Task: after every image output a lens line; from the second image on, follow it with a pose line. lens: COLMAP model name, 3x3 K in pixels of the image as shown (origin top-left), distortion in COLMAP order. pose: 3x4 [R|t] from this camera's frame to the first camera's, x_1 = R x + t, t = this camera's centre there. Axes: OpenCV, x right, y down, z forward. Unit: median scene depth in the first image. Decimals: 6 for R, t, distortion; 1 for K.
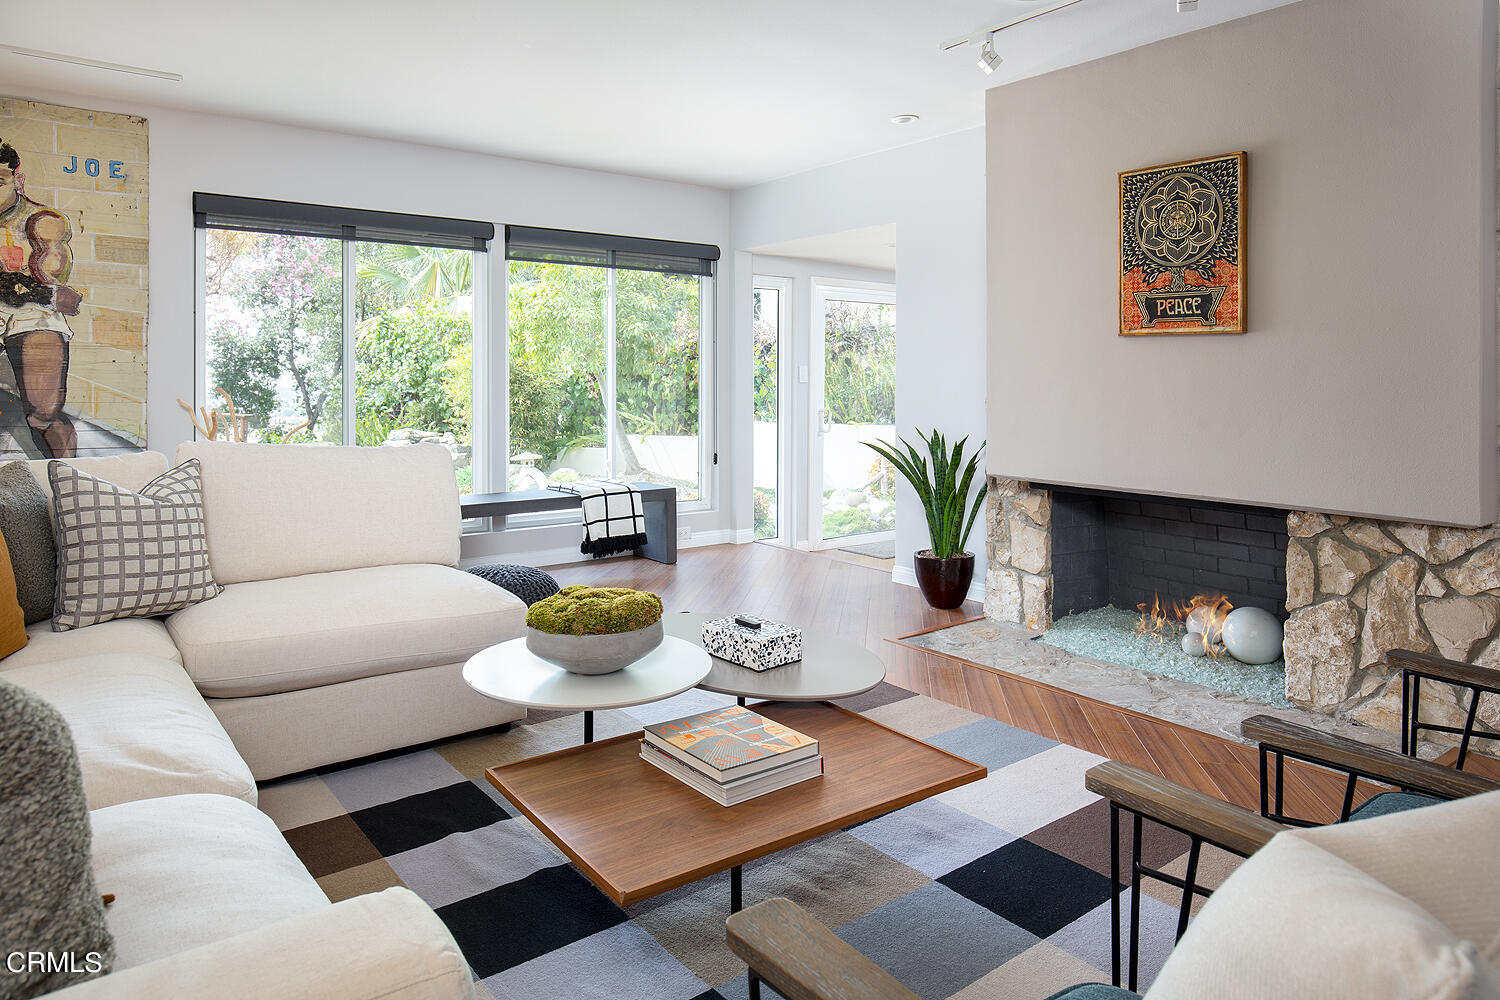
lens RADIAL K [[1021.6, 0, 745.4], [0, 1021.6, 416.5], [0, 0, 1]] dist [-0.007108, 0.002145]
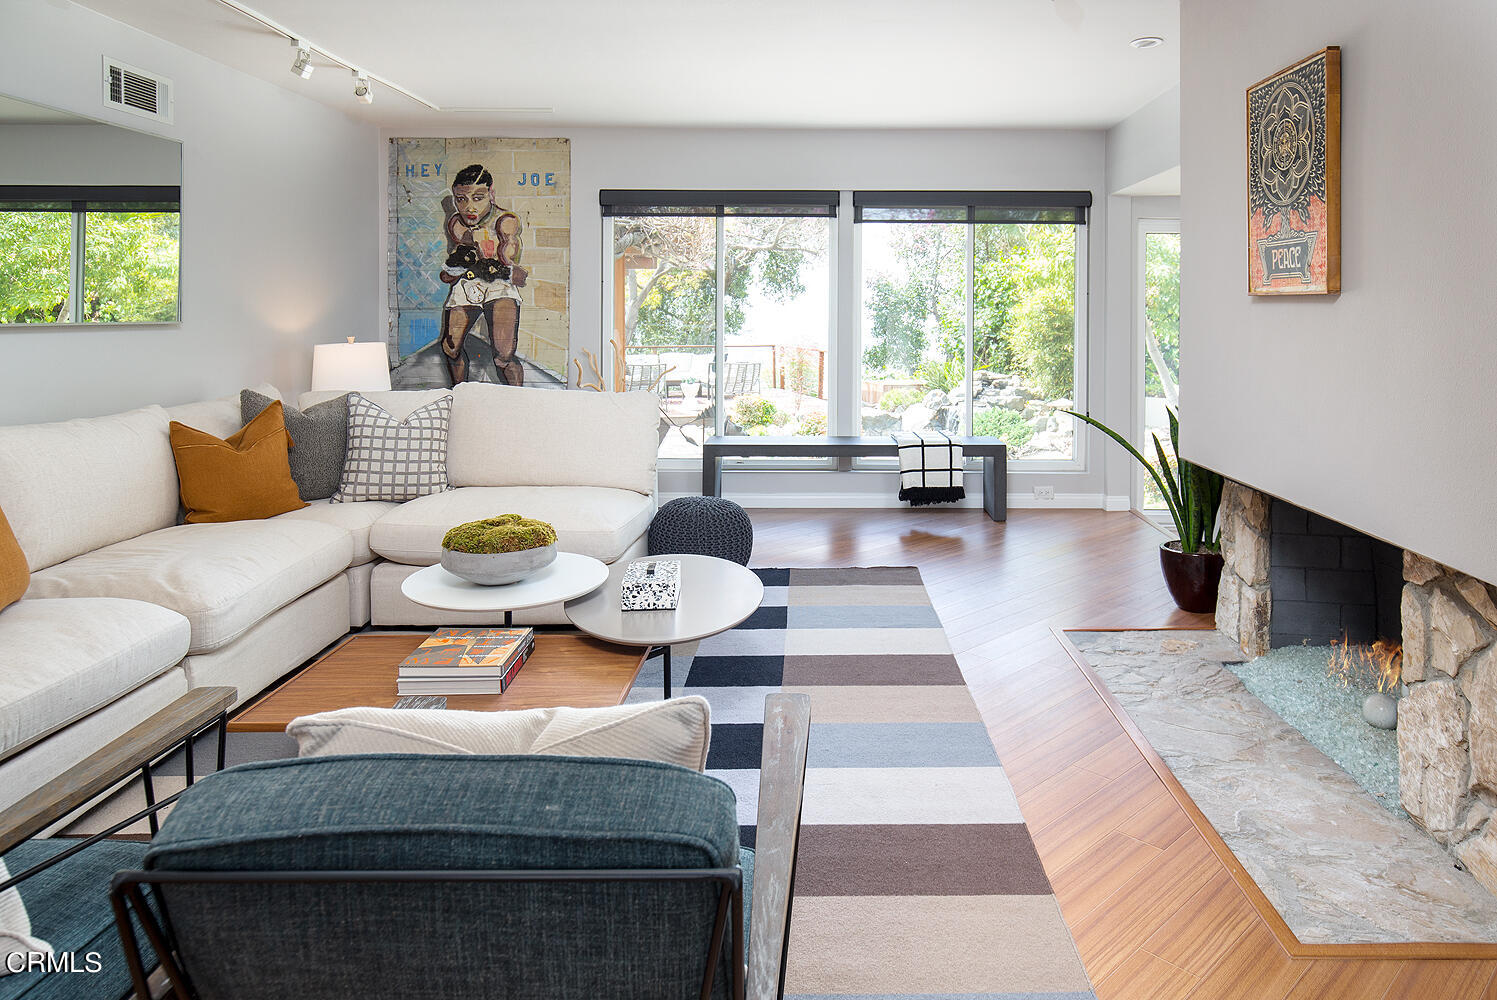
lens RADIAL K [[1000.1, 0, 748.3], [0, 1000.1, 363.9], [0, 0, 1]] dist [-0.005897, -0.001036]
pose [[0.776612, 0.029194, -0.629302, 0.457051], [-0.023372, 0.999573, 0.017528, -0.025242], [0.629545, 0.001095, 0.776963, 0.130406]]
